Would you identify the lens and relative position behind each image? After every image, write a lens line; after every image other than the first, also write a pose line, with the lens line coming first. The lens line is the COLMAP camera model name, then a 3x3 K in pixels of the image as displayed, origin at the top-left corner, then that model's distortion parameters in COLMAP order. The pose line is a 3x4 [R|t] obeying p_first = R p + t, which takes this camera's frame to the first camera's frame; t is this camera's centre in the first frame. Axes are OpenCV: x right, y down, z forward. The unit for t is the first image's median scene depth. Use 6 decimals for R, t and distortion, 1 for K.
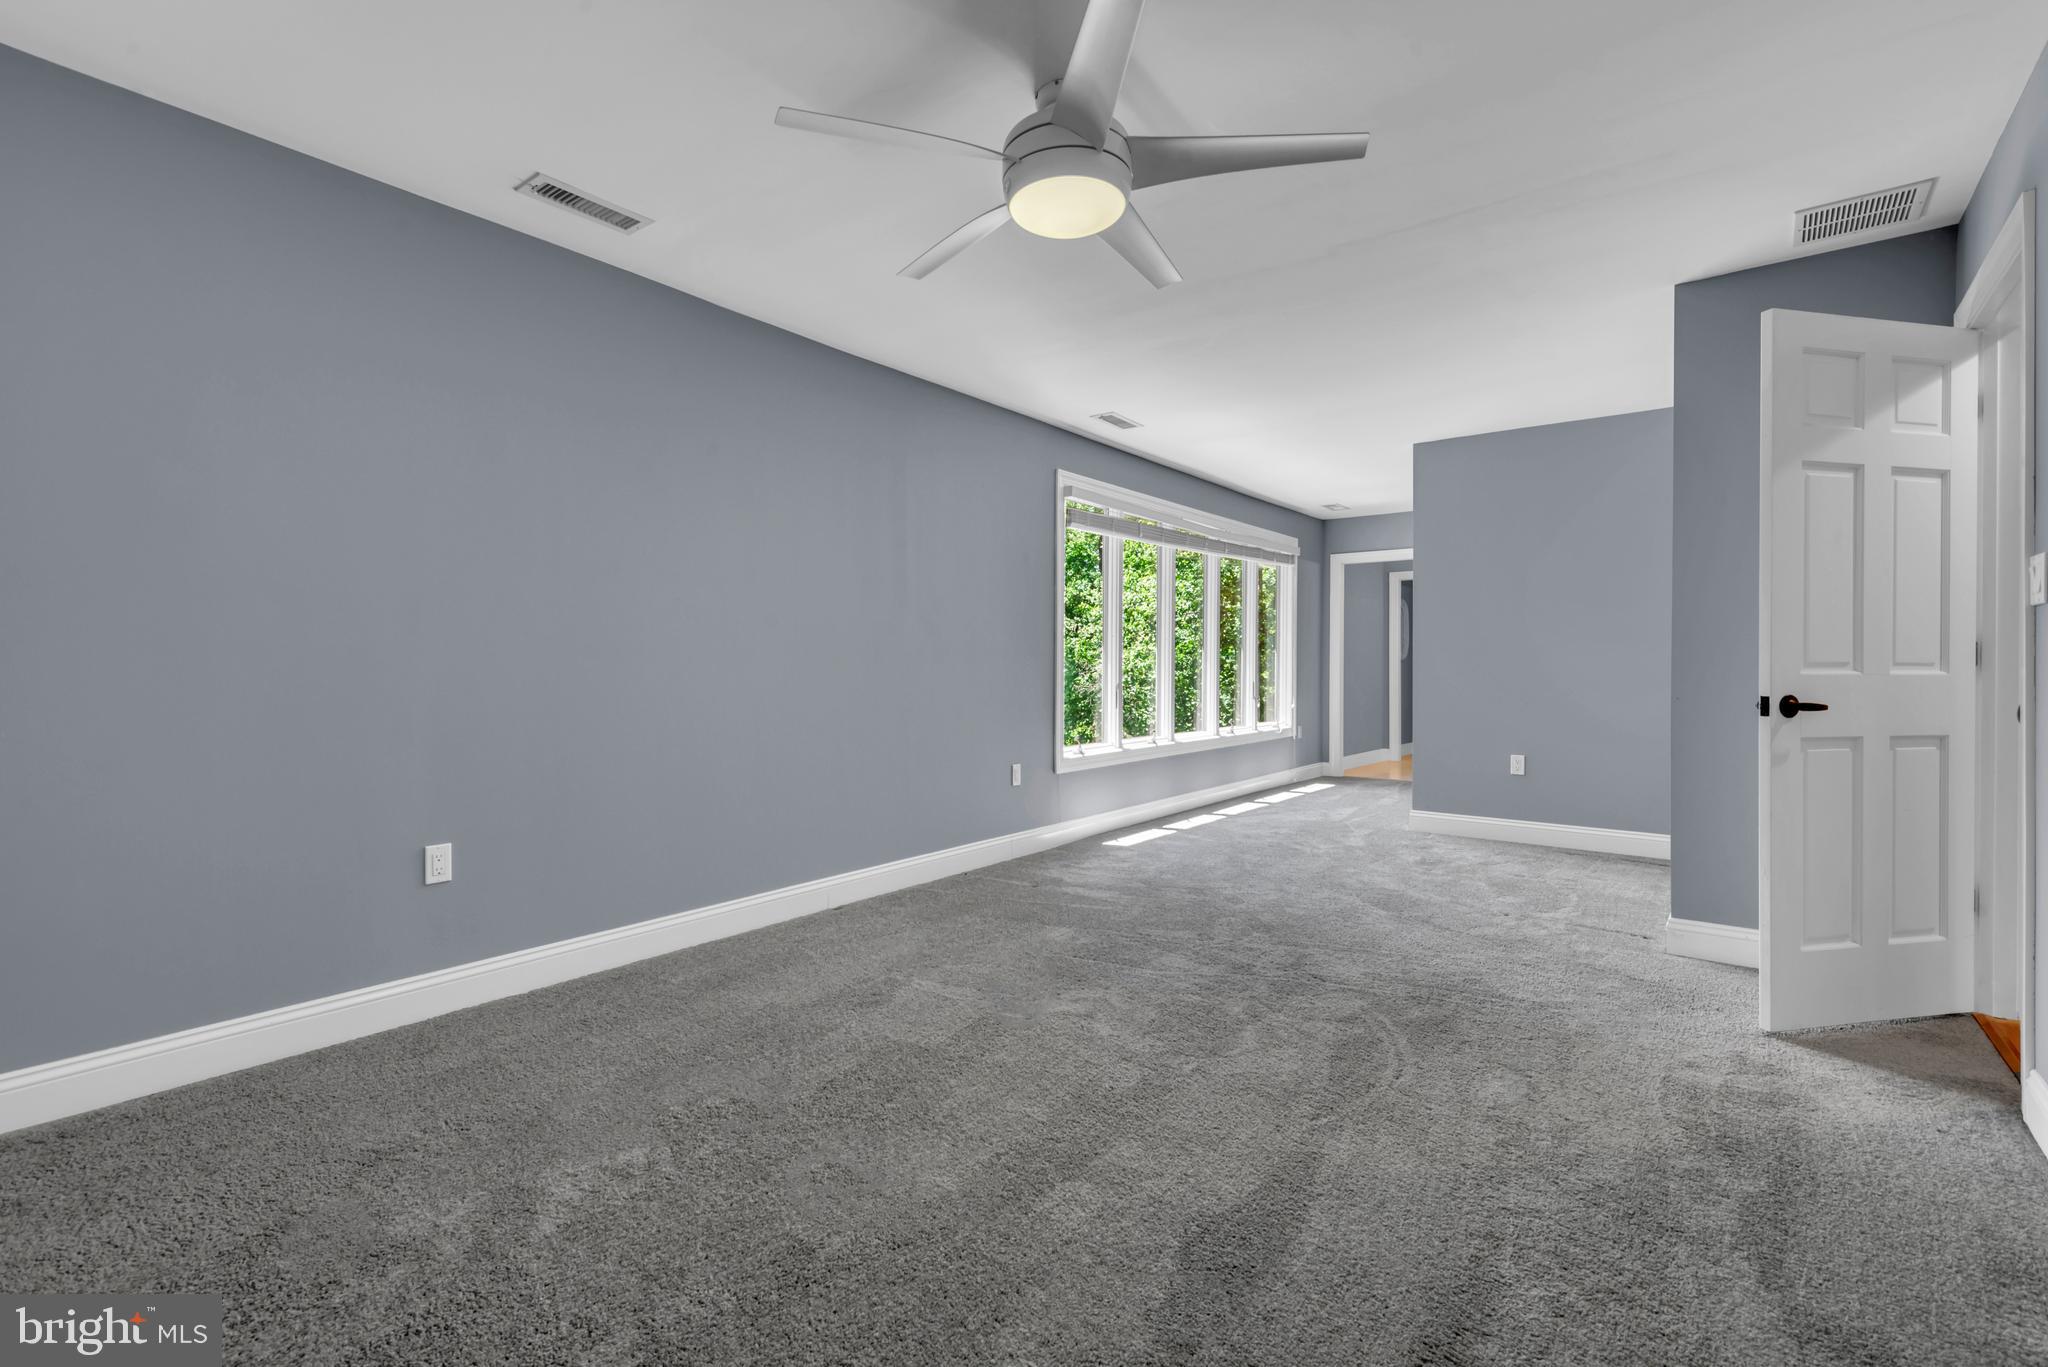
lens RADIAL K [[934.6, 0, 1011.5], [0, 934.6, 664.4], [0, 0, 1]] dist [0.032289, -0.017665]
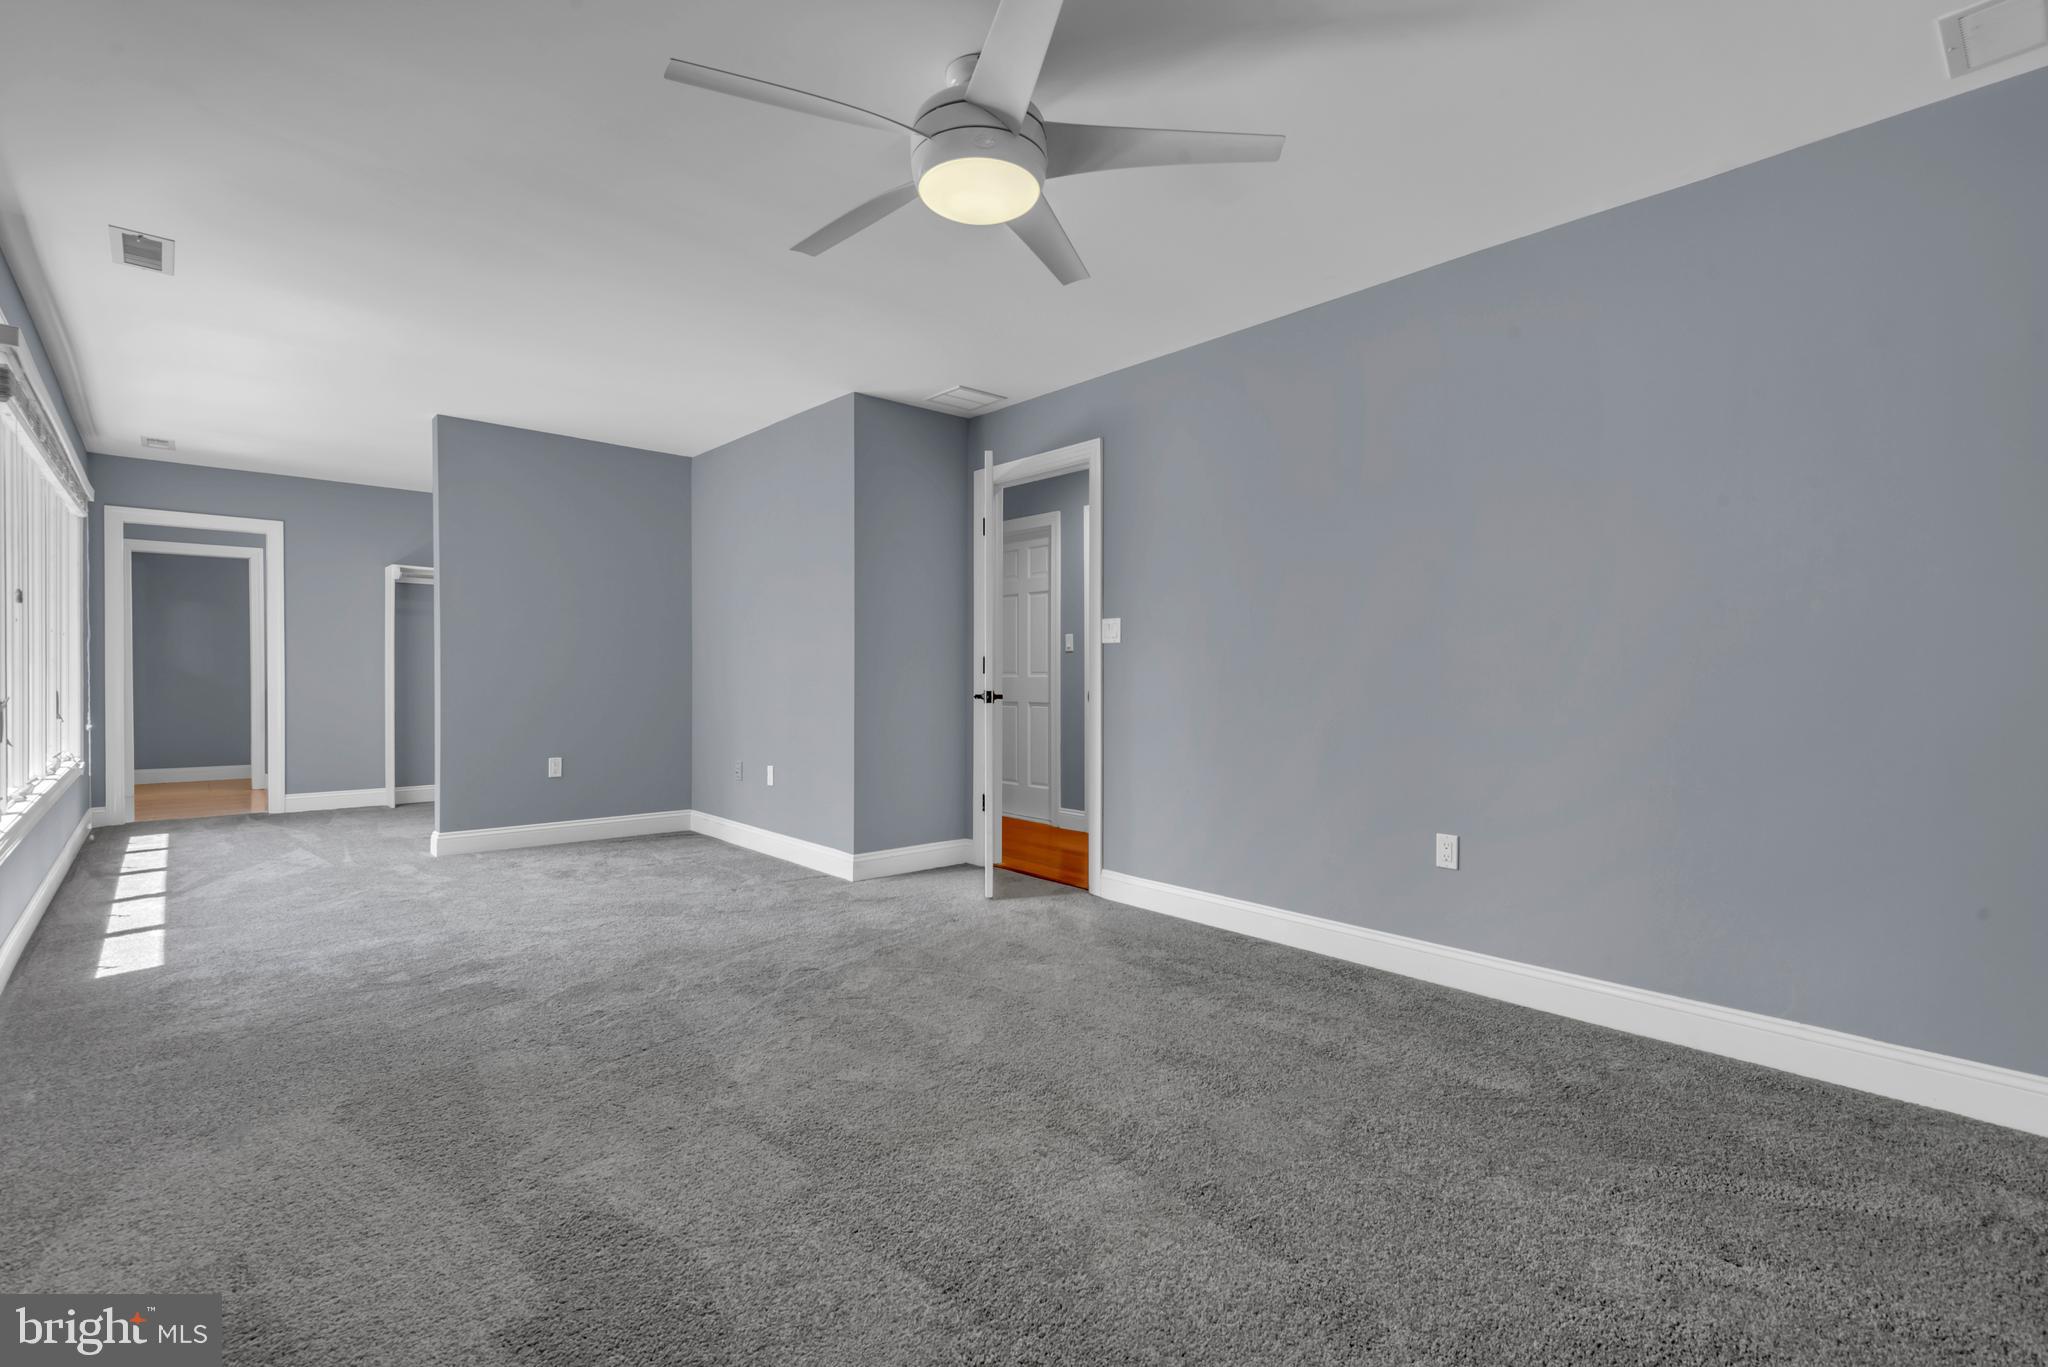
lens RADIAL K [[923.6, 0, 1024.0], [0, 923.6, 683.5], [0, 0, 1]] dist [0.001024, 0.000109]
pose [[0.162614, -0.008321, 0.986655, -0.641494], [-0.005936, 0.999938, 0.009411, 0.007231], [-0.986672, -0.007387, 0.162554, 0.606460]]
